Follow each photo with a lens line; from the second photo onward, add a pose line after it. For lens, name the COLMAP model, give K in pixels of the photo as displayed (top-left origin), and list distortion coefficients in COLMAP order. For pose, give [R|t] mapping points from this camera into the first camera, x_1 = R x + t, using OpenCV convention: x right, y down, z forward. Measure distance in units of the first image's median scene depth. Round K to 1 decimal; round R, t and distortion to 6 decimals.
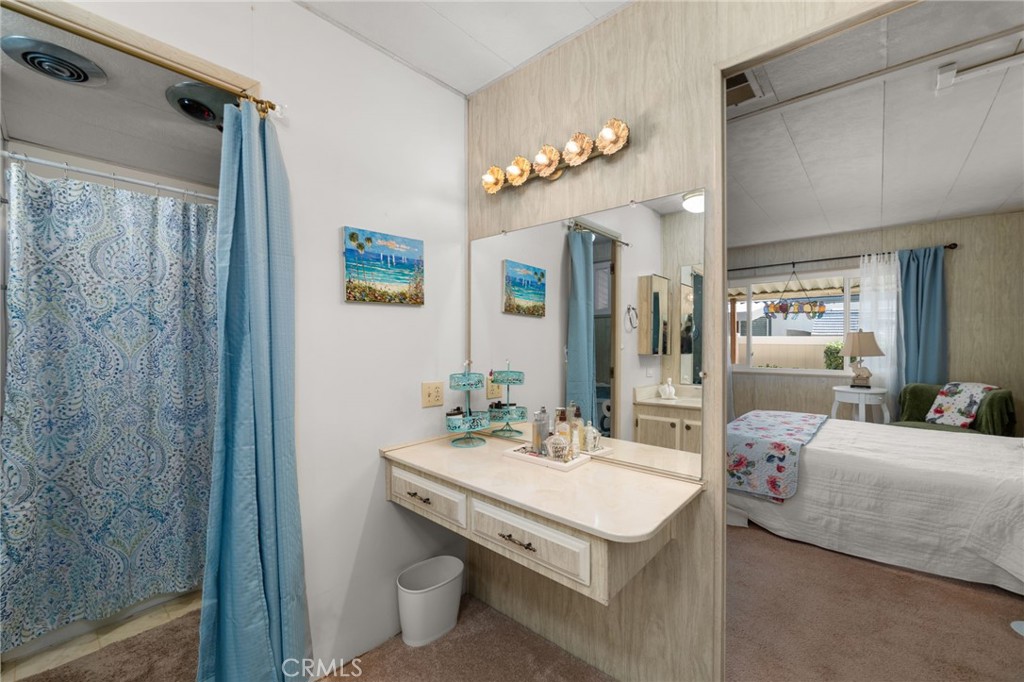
lens RADIAL K [[414.2, 0, 512.0], [0, 414.2, 341.0], [0, 0, 1]] dist [-0.011537, 0.000172]
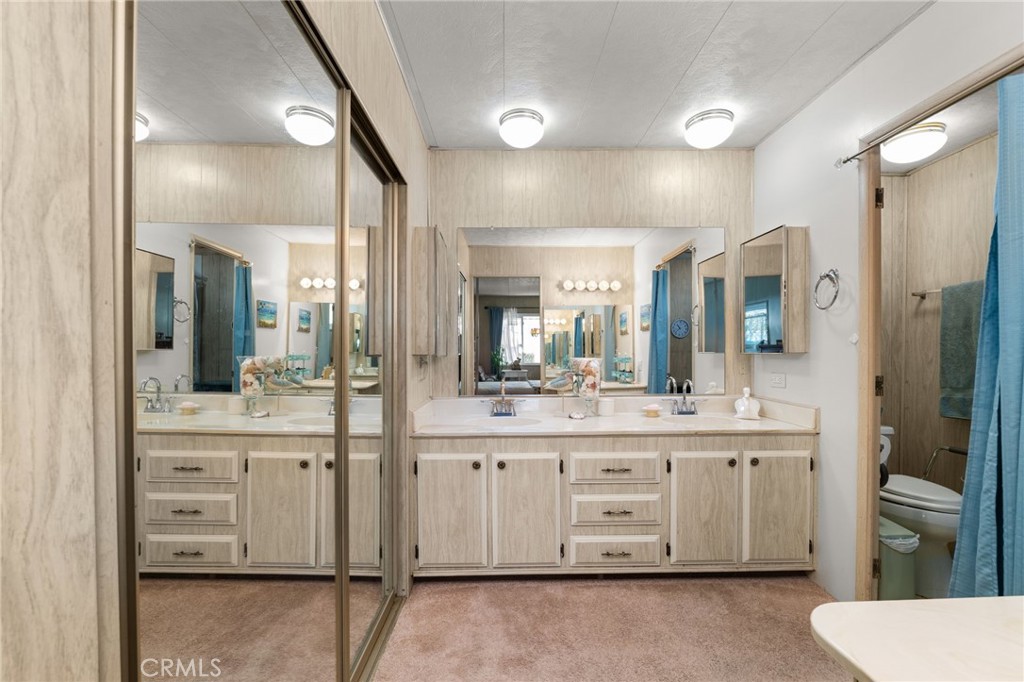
lens RADIAL K [[414.2, 0, 512.0], [0, 414.2, 341.0], [0, 0, 1]] dist [-0.011537, 0.000172]
pose [[0.720577, 0.006183, 0.693347, -0.775152], [0.014847, 0.999593, -0.024345, 0.062954], [-0.693216, 0.027836, 0.720193, -1.527954]]
